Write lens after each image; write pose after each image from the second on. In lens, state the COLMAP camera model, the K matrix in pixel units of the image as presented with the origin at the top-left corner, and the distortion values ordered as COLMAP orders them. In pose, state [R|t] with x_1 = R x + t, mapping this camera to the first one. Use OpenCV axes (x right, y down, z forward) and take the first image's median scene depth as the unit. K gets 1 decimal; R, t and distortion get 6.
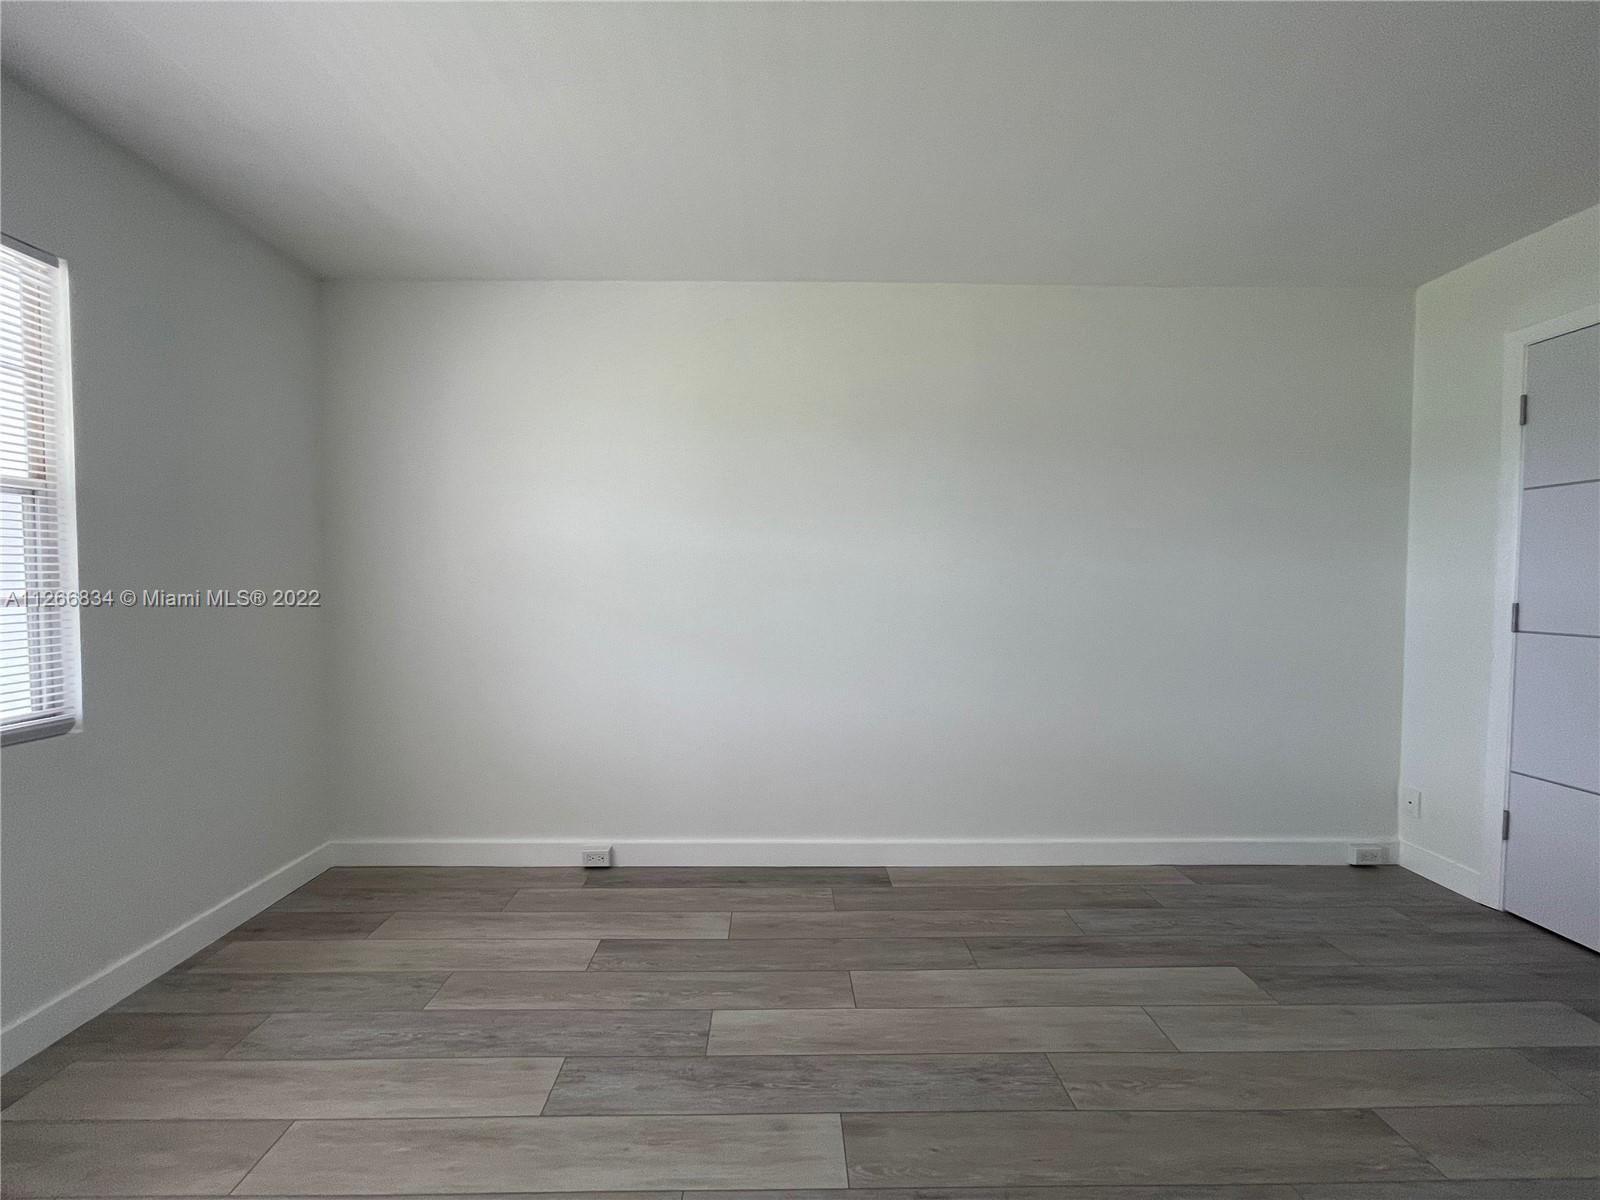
lens RADIAL K [[646.1, 0, 787.9], [0, 646.1, 606.2], [0, 0, 1]] dist [-0.003145, 0.001727]
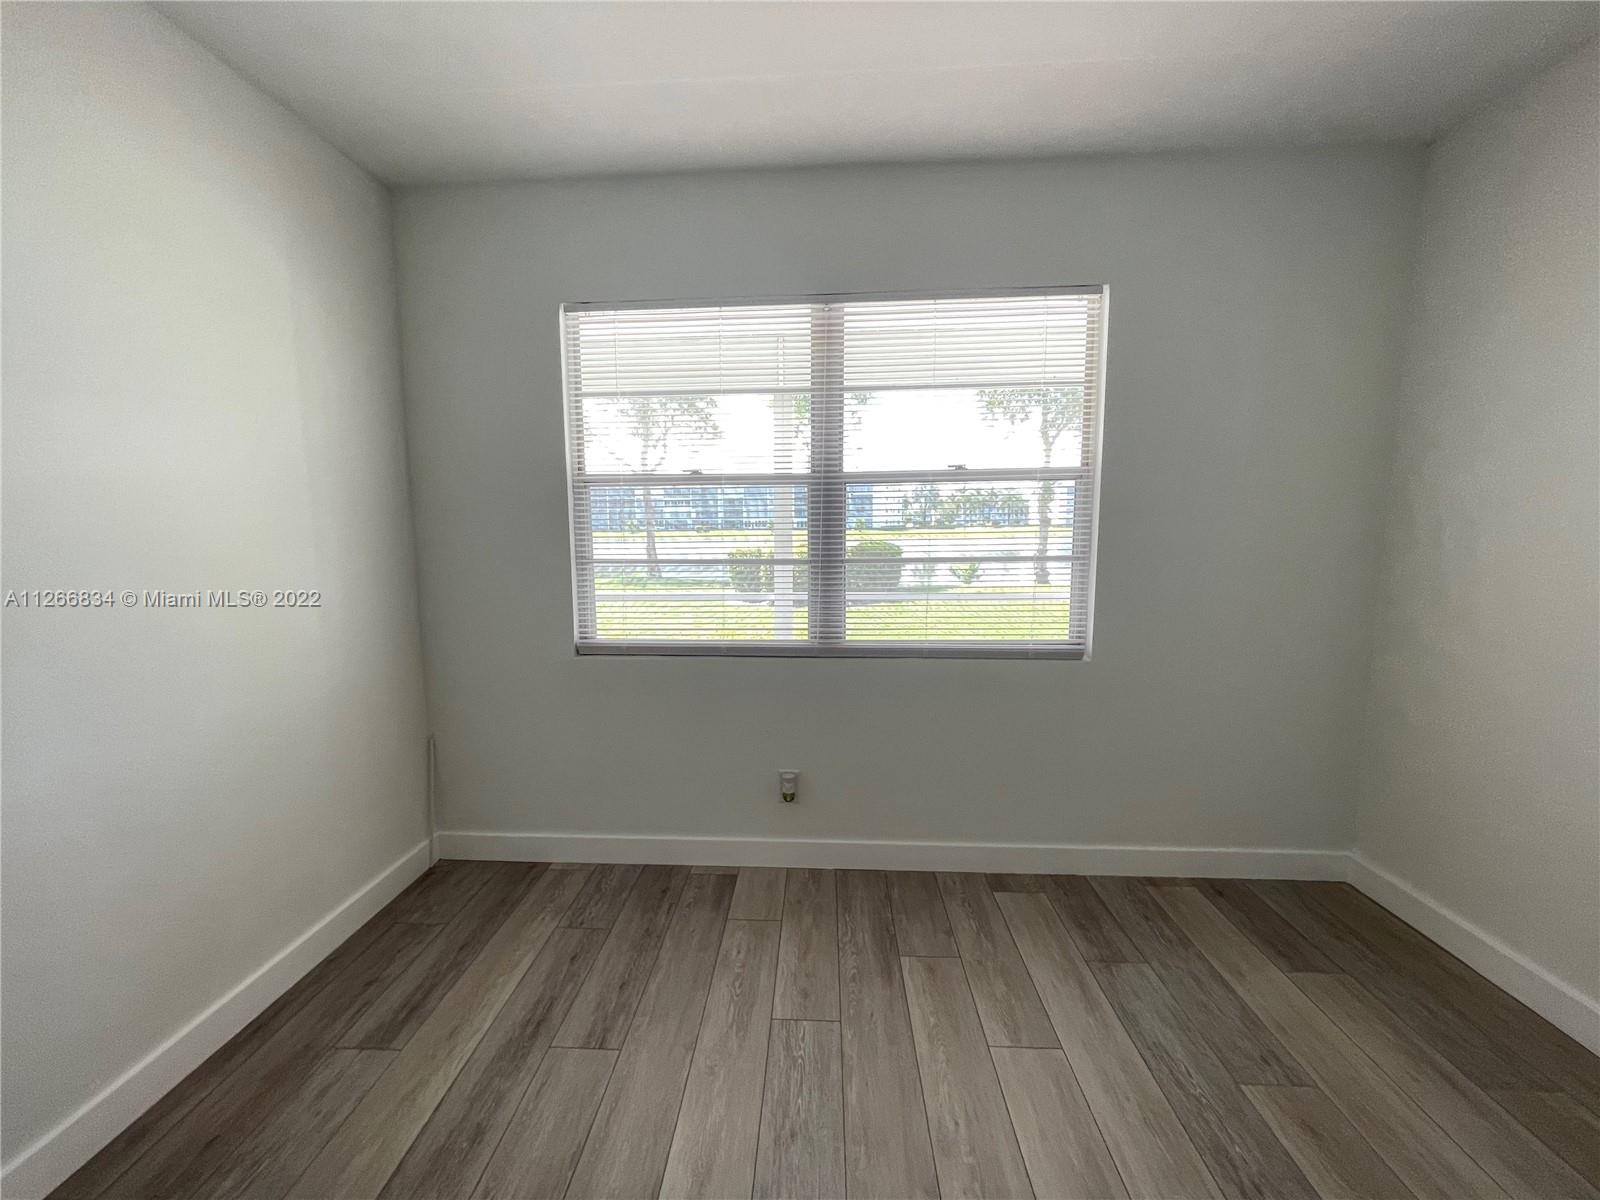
lens RADIAL K [[646.1, 0, 794.5], [0, 646.1, 600.0], [0, 0, 1]] dist [-0.003145, 0.001727]
pose [[-0.069302, 0.113100, -0.991164, 0.267762], [-0.035978, 0.992623, 0.115782, -0.067165], [0.996947, 0.043684, -0.064722, 0.603929]]
